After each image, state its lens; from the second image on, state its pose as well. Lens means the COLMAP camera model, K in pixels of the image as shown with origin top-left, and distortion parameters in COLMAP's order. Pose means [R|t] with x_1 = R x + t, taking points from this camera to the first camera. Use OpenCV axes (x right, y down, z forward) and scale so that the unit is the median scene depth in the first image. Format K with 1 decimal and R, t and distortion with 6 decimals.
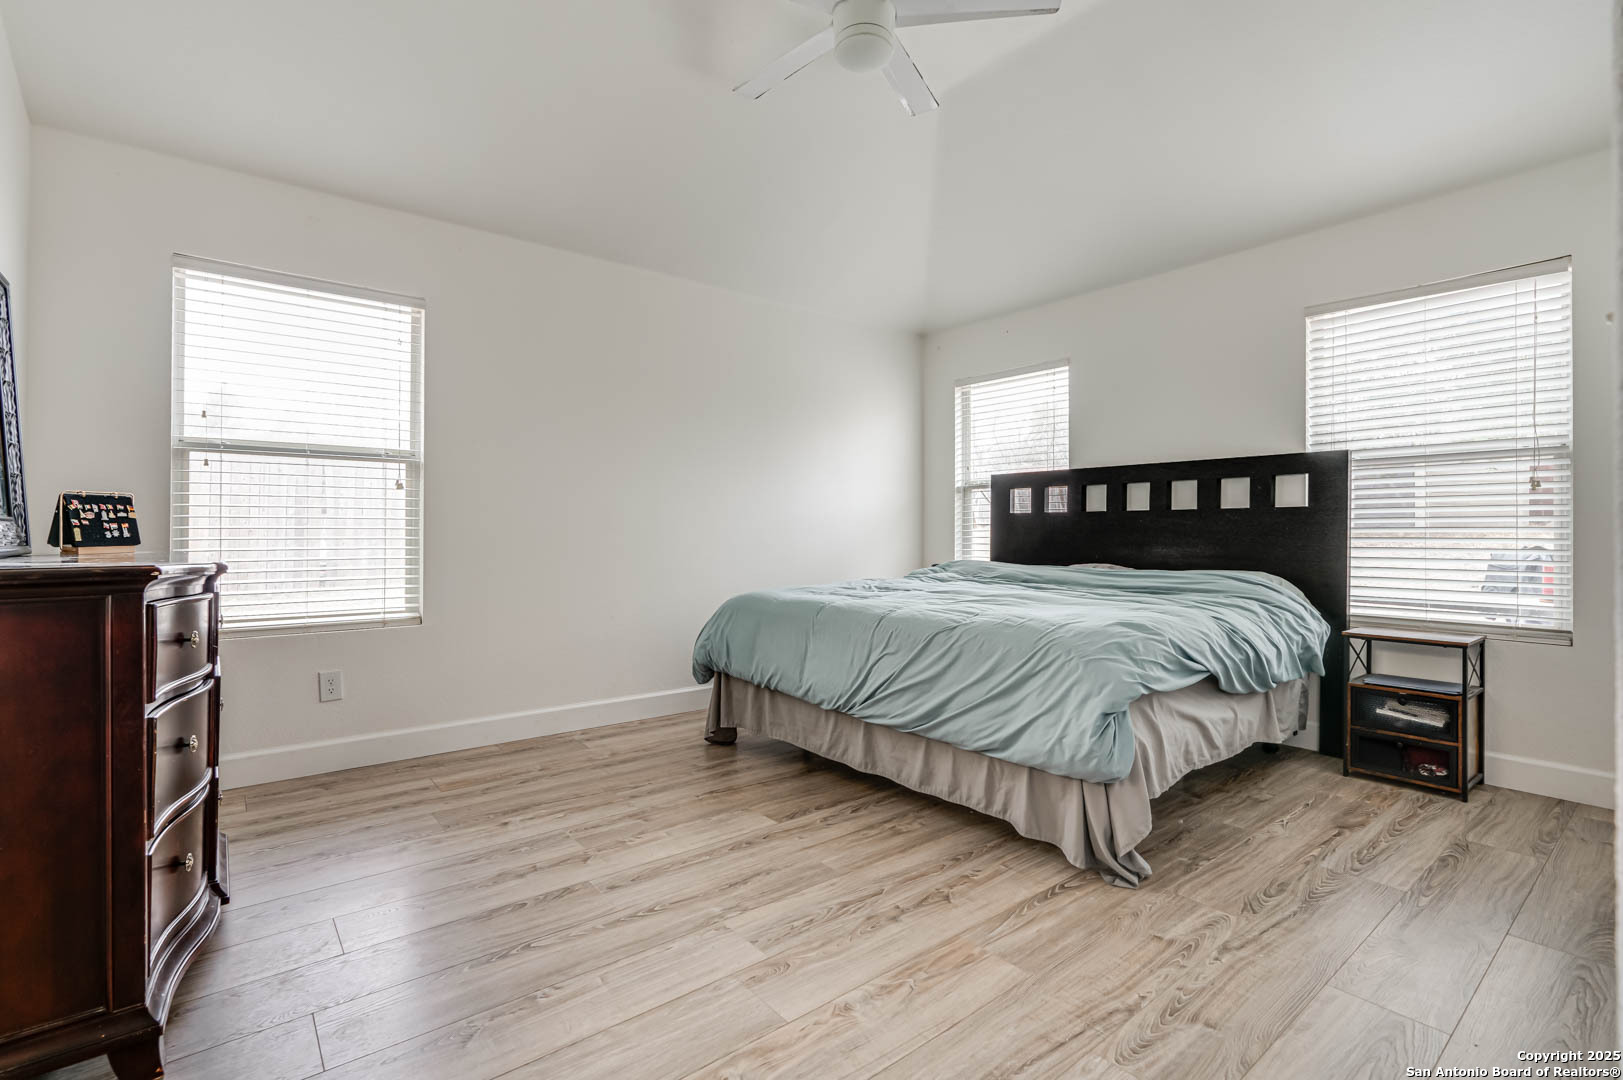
lens RADIAL K [[742.0, 0, 802.2], [0, 742.0, 534.3], [0, 0, 1]] dist [-0.010347, 0.003686]
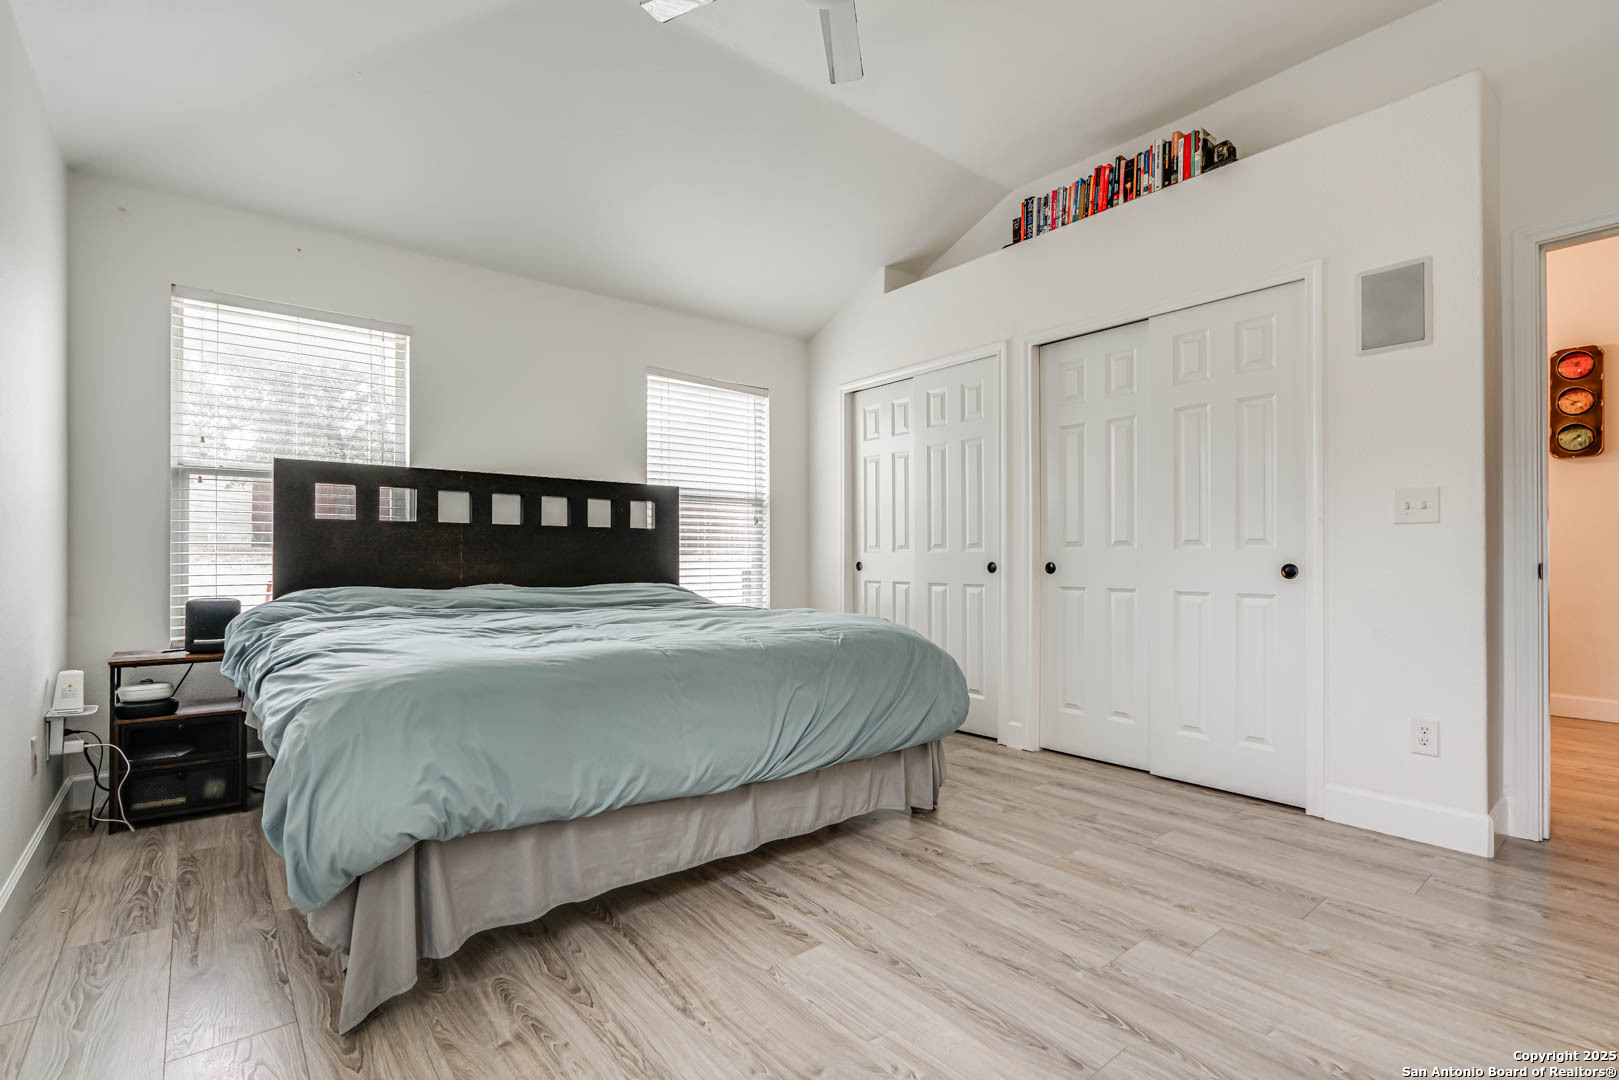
lens RADIAL K [[740.2, 0, 812.2], [0, 740.2, 551.3], [0, 0, 1]] dist [-0.010347, 0.003686]
pose [[-0.015483, 0.001999, 0.999878, -0.761884], [-0.004557, 0.999987, -0.002070, 0.003062], [-0.999870, -0.004588, -0.015474, 1.021996]]
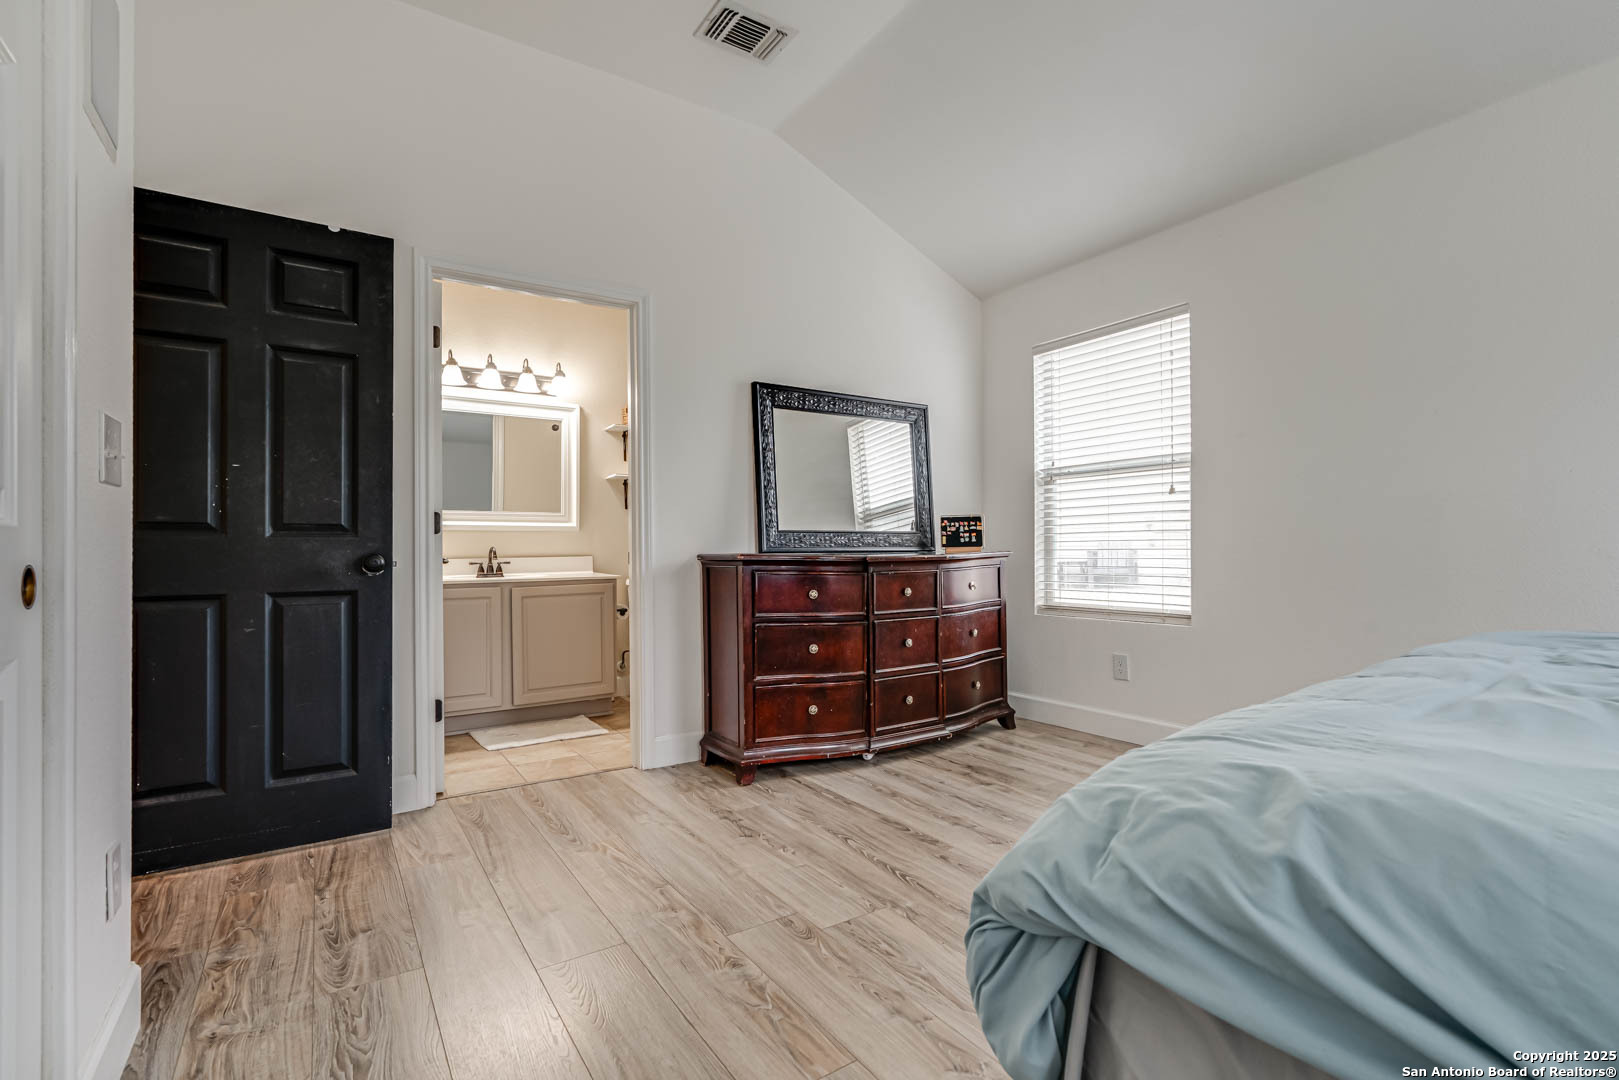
lens RADIAL K [[740.2, 0, 807.6], [0, 740.2, 546.7], [0, 0, 1]] dist [-0.010347, 0.003686]
pose [[-0.086869, 0.000969, -0.996219, 0.693712], [0.009661, 0.999953, 0.000130, 0.010736], [0.996173, -0.009614, -0.086874, 0.730439]]
